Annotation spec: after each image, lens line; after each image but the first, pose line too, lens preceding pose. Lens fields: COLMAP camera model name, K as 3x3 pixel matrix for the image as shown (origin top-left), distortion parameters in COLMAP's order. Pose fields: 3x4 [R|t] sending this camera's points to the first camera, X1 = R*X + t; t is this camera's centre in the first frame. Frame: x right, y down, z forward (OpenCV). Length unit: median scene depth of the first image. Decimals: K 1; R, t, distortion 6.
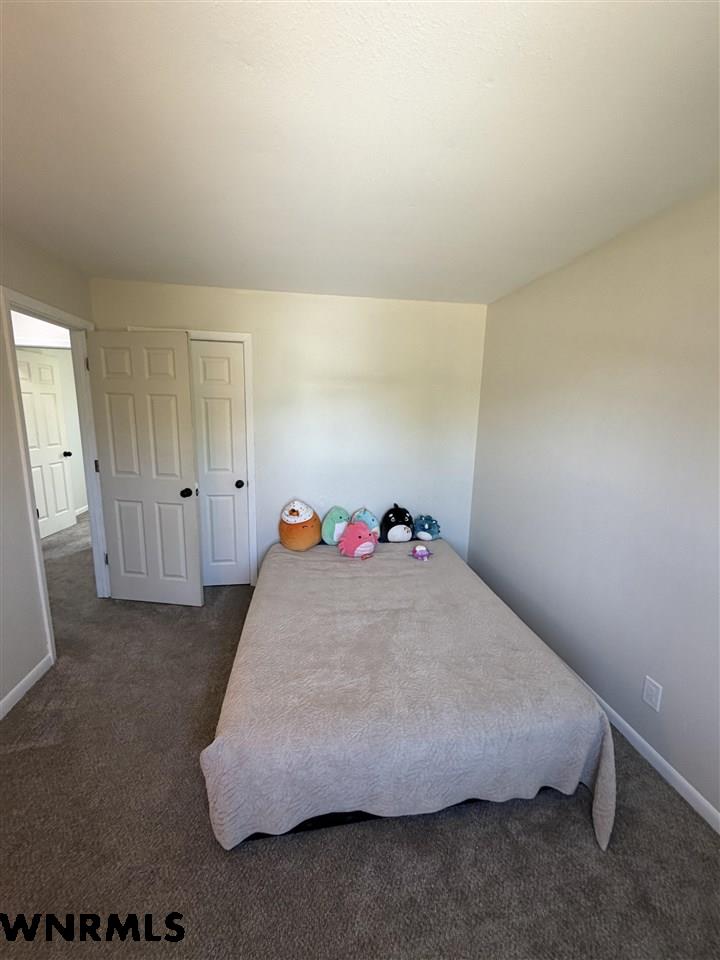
lens RADIAL K [[385.2, 0, 360.6], [0, 385.2, 478.9], [0, 0, 1]] dist [-0.003412, 0.000038]
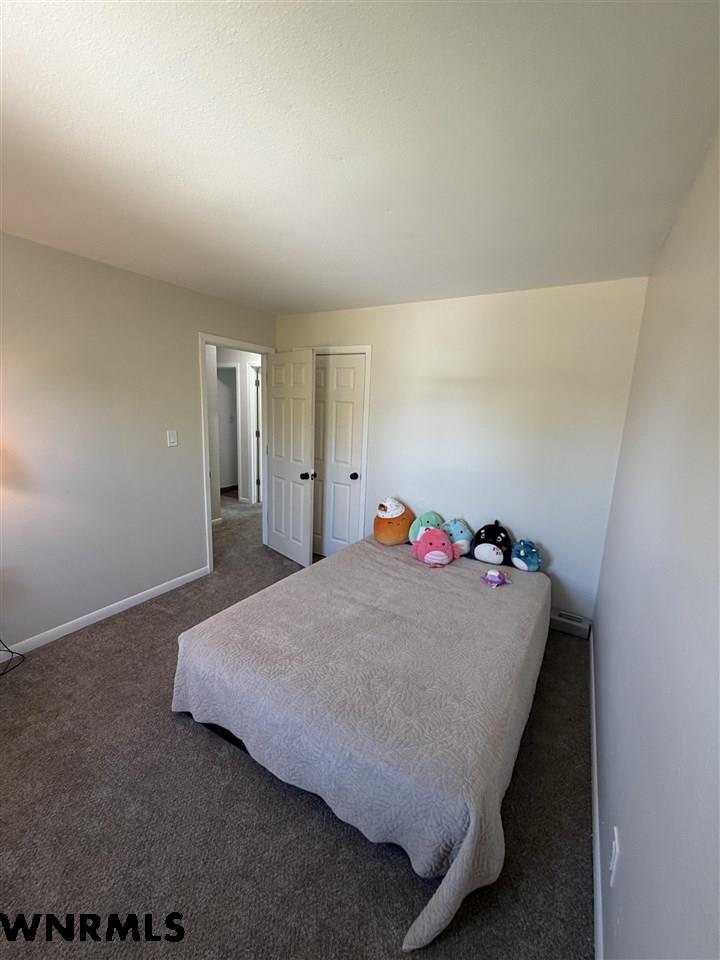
lens RADIAL K [[385.2, 0, 358.5], [0, 385.2, 479.2], [0, 0, 1]] dist [-0.003412, 0.000038]
pose [[0.770406, 0.126851, -0.624807, 0.434844], [-0.136038, 0.990144, 0.033284, -0.018136], [0.622871, 0.059355, 0.780070, 0.112205]]
